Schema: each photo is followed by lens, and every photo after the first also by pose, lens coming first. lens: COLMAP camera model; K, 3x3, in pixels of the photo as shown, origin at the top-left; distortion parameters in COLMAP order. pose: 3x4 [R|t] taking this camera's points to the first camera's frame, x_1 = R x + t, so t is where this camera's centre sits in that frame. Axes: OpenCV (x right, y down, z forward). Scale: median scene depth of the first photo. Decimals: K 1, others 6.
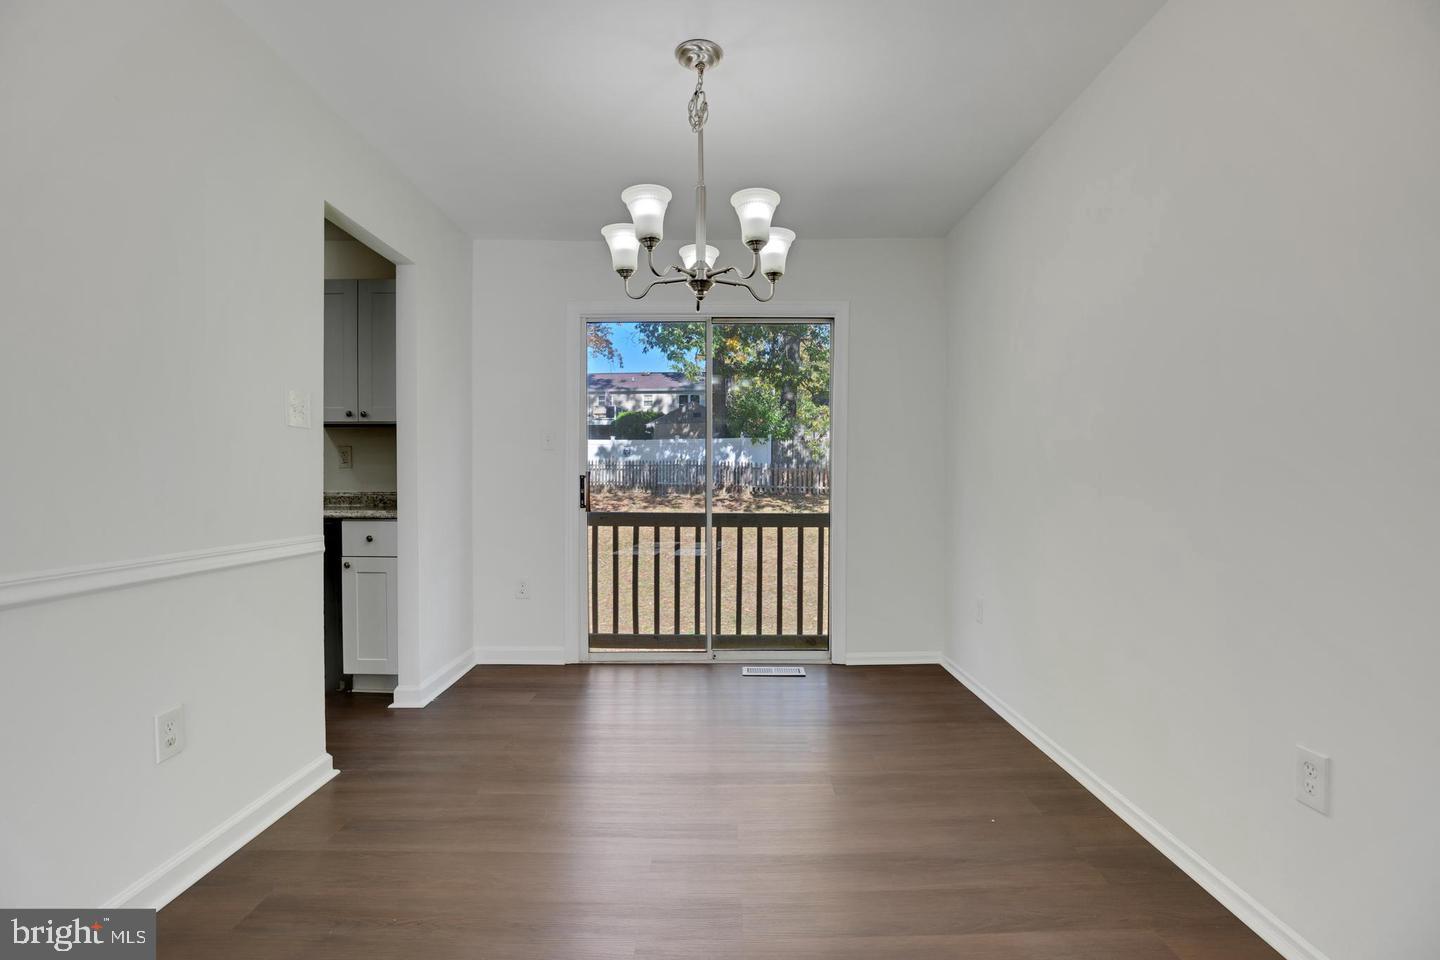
lens RADIAL K [[673.4, 0, 724.6], [0, 673.4, 488.7], [0, 0, 1]] dist [-0.024876, -0.000179]
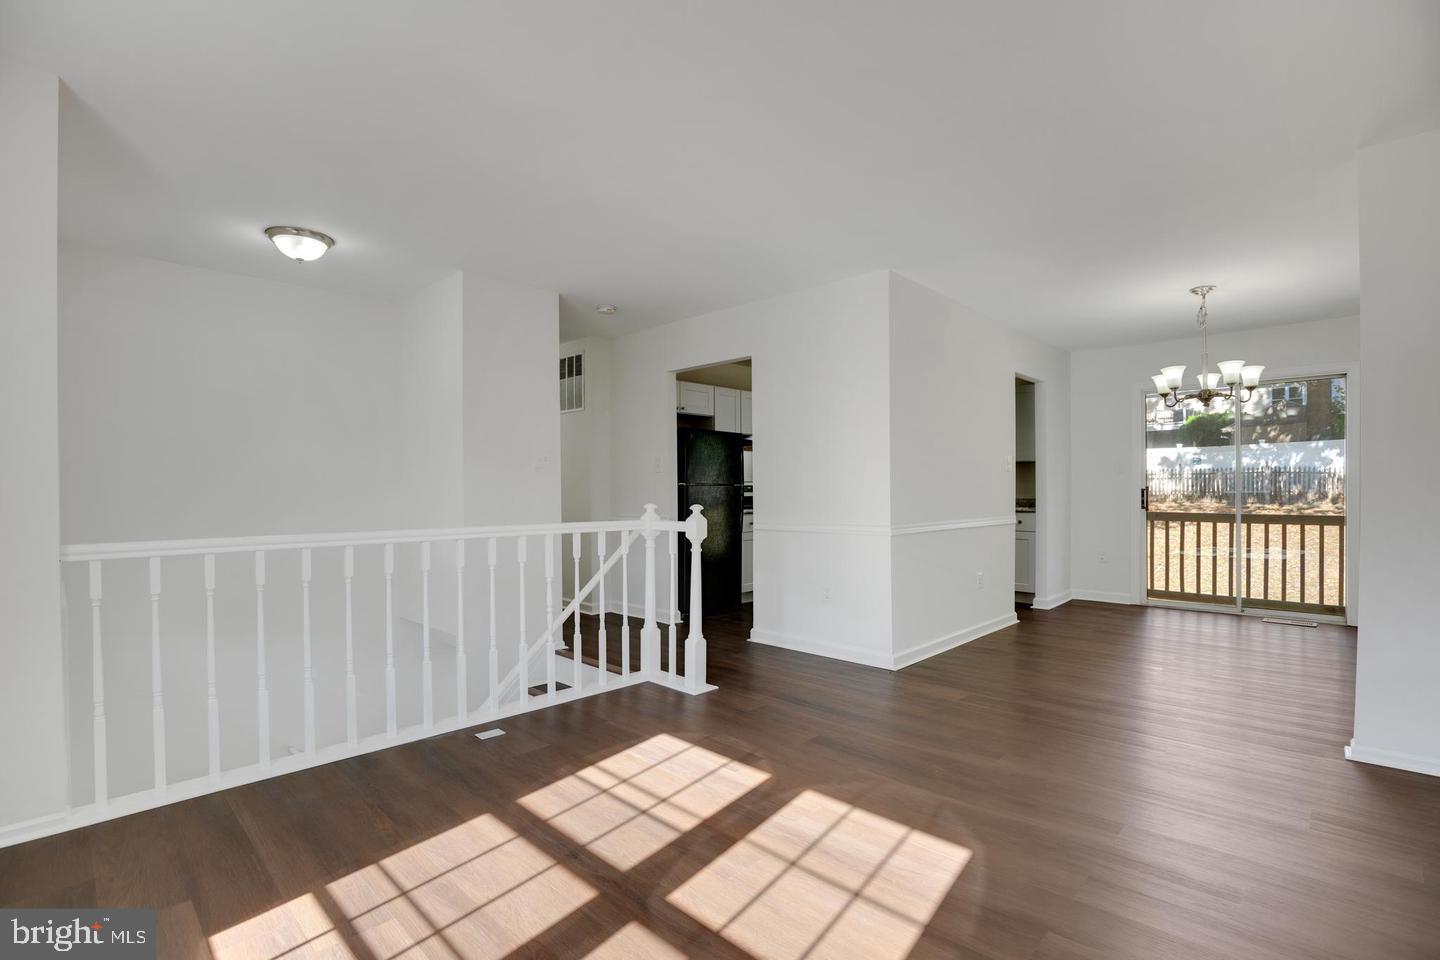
lens RADIAL K [[673.4, 0, 724.6], [0, 673.4, 488.7], [0, 0, 1]] dist [-0.024876, -0.000179]
pose [[0.718397, -0.006340, -0.695604, 0.035185], [-0.003815, 0.999908, -0.013054, 0.000901], [0.695623, 0.012032, 0.718306, -0.164651]]
